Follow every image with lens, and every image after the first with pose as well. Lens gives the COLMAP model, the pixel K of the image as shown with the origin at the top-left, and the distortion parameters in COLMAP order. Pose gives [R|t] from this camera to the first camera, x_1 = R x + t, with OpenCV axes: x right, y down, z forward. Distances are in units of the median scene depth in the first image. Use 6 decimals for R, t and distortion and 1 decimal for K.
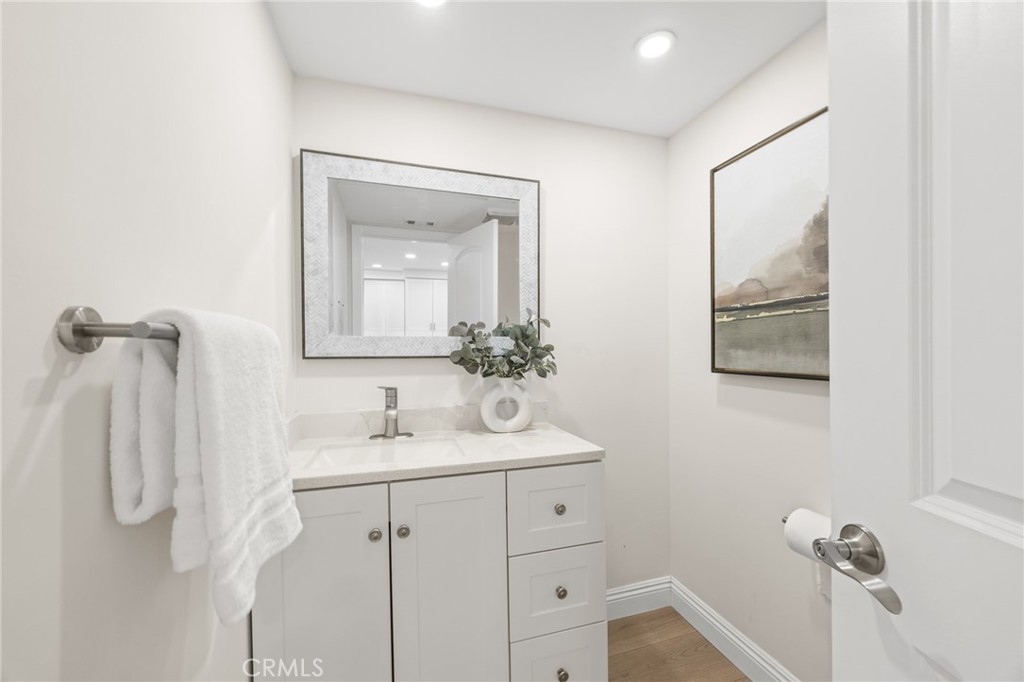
lens RADIAL K [[388.4, 0, 514.6], [0, 388.4, 349.6], [0, 0, 1]] dist [-0.012292, -0.000238]
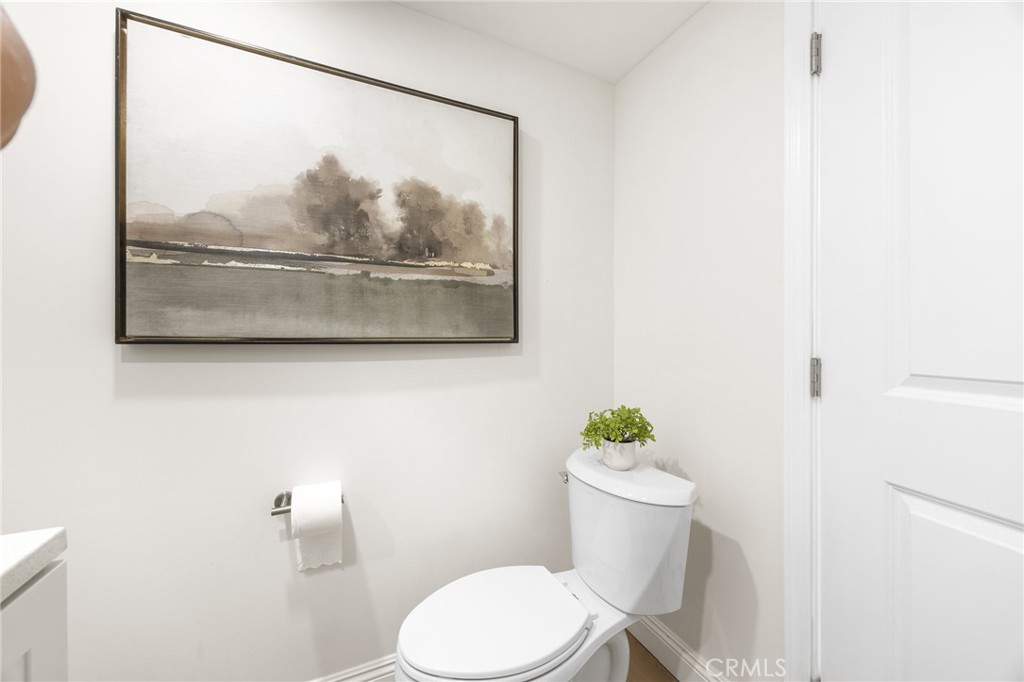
lens RADIAL K [[388.4, 0, 514.3], [0, 388.4, 339.6], [0, 0, 1]] dist [-0.012292, -0.000238]
pose [[-0.154027, -0.004873, 0.988055, -0.209000], [-0.010896, 0.999935, 0.003233, 0.051991], [-0.988006, -0.010268, -0.154071, 0.563637]]
